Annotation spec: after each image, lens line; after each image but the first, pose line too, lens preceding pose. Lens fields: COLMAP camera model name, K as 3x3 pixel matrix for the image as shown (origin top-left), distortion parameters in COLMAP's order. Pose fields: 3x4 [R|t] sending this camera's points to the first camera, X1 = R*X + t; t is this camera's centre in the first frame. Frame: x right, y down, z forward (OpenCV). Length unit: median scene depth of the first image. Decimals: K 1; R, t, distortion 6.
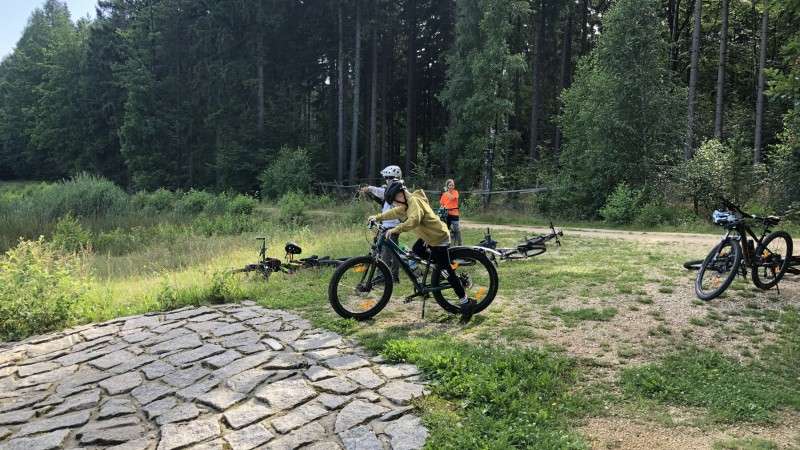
lens RADIAL K [[675.5, 0, 399.8], [0, 675.5, 225.6], [0, 0, 1]] dist [0.054625, -0.019038]
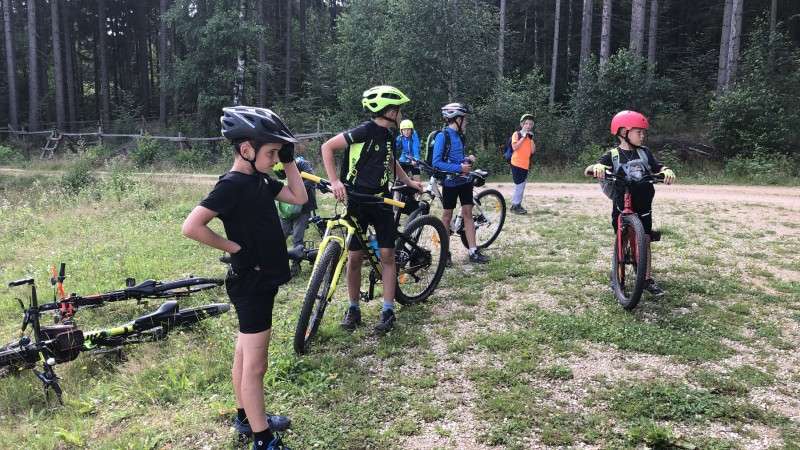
lens RADIAL K [[675.5, 0, 397.9], [0, 675.5, 223.8], [0, 0, 1]] dist [0.054625, -0.019038]
pose [[0.904715, -0.074185, 0.419508, -0.050221], [0.040412, 0.995226, 0.088841, -0.010631], [-0.424096, -0.063422, 0.903394, 0.166716]]
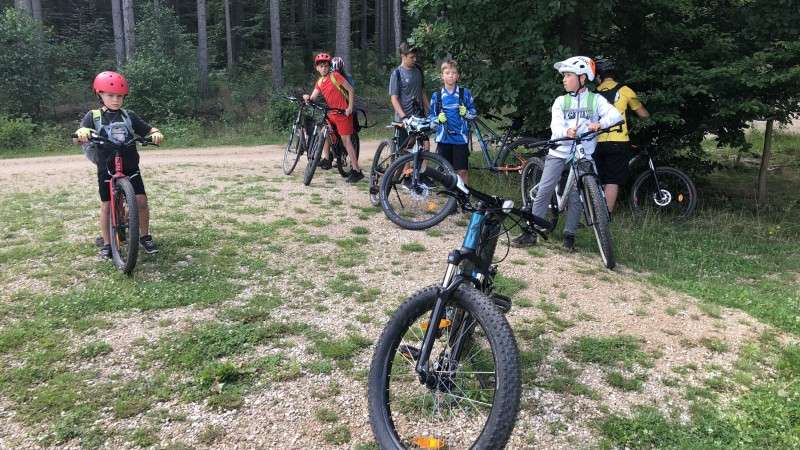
lens RADIAL K [[675.5, 0, 396.8], [0, 675.5, 223.2], [0, 0, 1]] dist [0.054625, -0.019038]
pose [[0.278863, -0.198565, 0.939578, -0.095606], [0.083467, 0.979699, 0.182271, -0.007504], [-0.956697, 0.027595, 0.289776, 0.210124]]
